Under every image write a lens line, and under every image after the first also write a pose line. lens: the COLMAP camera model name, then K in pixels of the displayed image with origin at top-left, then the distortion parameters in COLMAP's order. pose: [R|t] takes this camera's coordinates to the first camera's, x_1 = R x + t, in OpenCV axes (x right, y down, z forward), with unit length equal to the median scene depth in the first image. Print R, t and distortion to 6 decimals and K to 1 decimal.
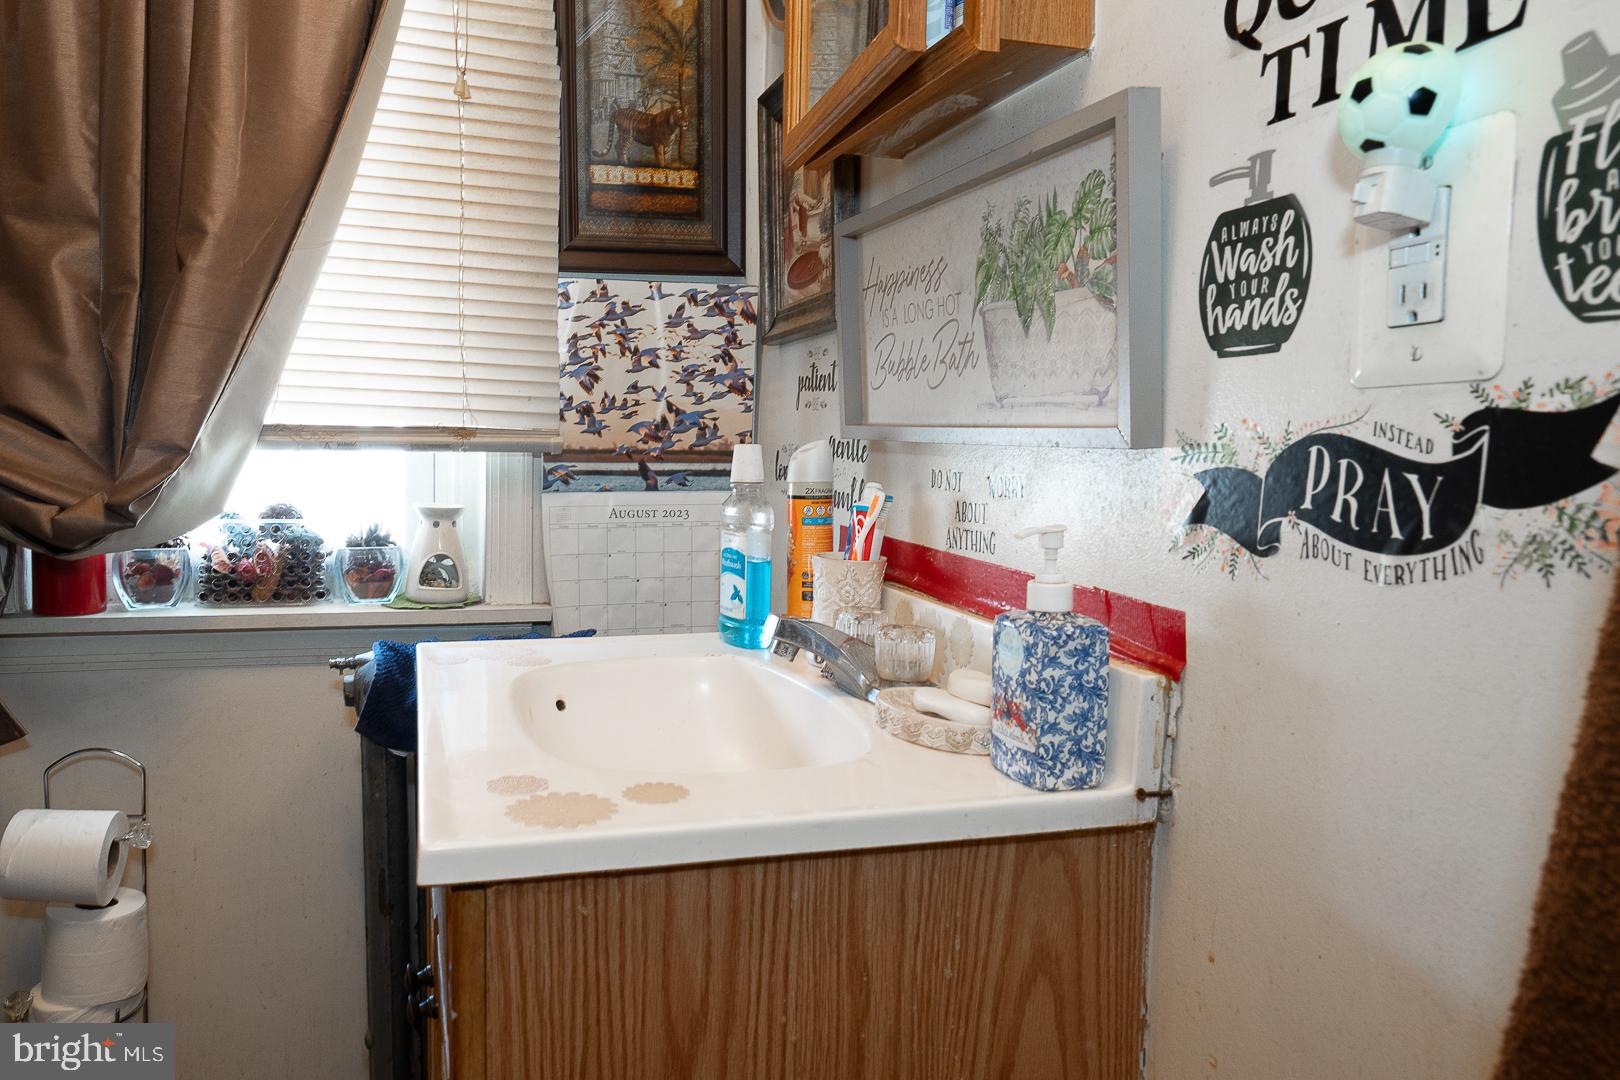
lens RADIAL K [[1136.4, 0, 725.8], [0, 1136.4, 533.6], [0, 0, 1]] dist [0.013930, 0.001934]
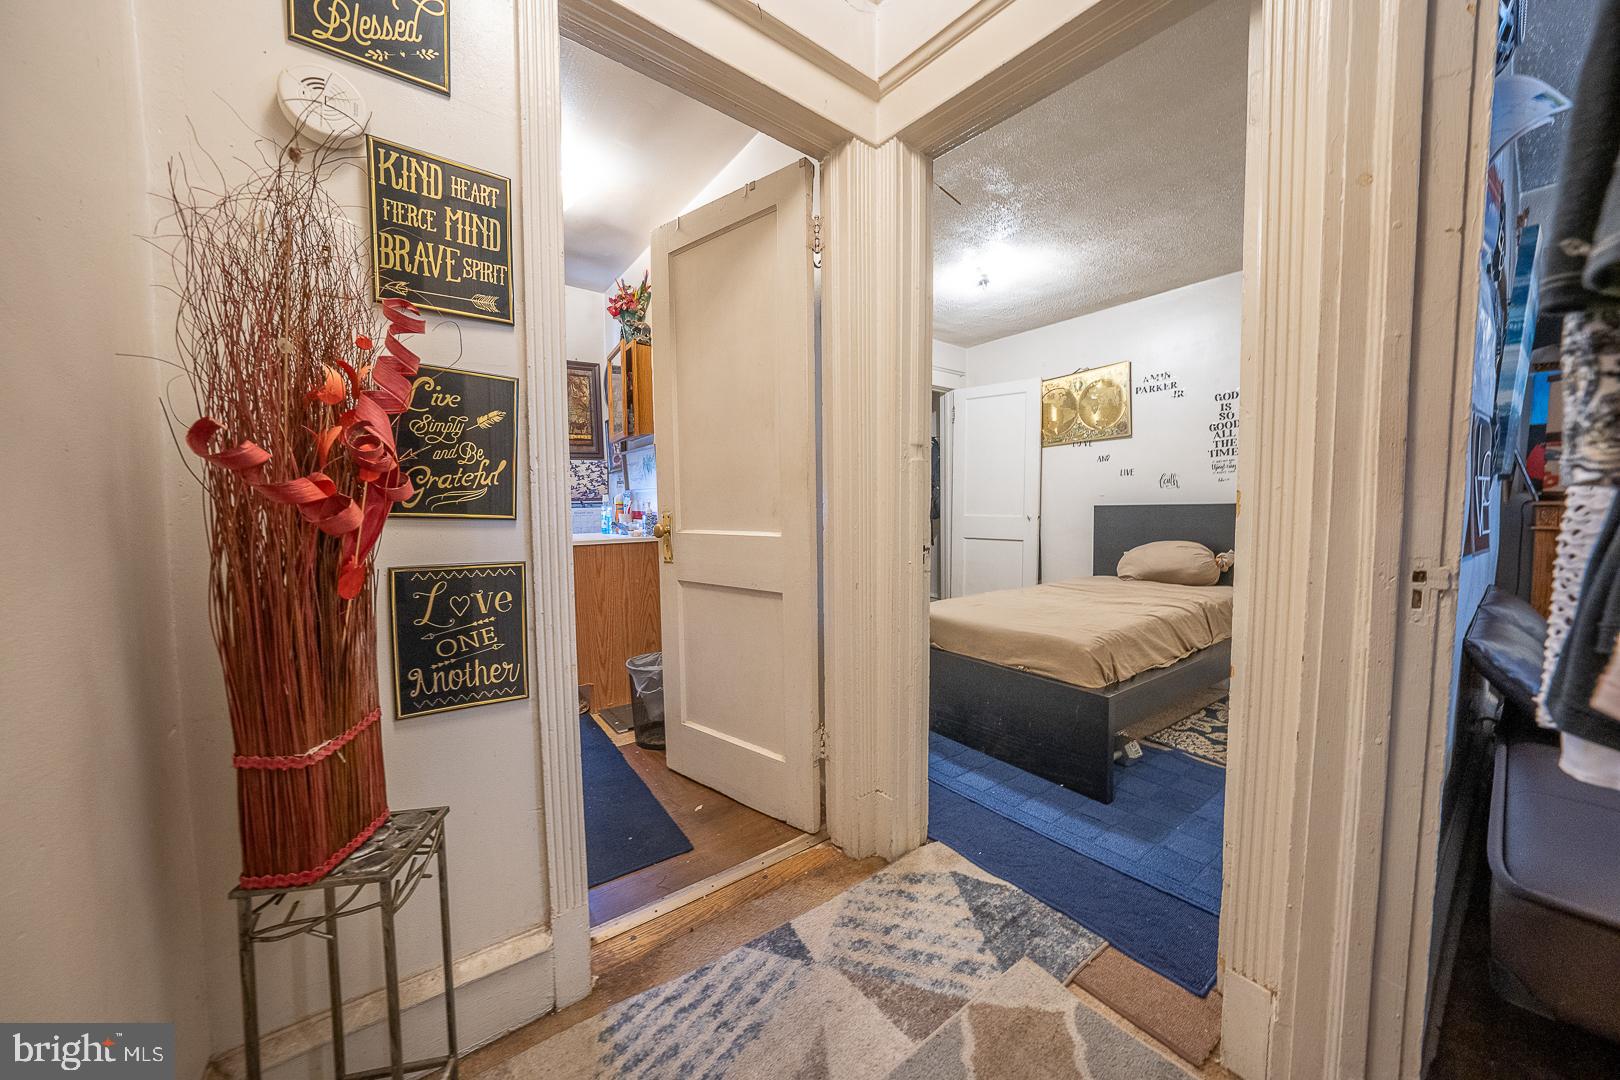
lens RADIAL K [[556.7, 0, 810.4], [0, 556.7, 536.8], [0, 0, 1]] dist [-0.030412, 0.006675]
pose [[0.936307, -0.047649, 0.347934, 0.005357], [0.056800, 0.998255, -0.016142, 0.207270], [-0.346558, 0.034877, 0.937380, -1.688956]]
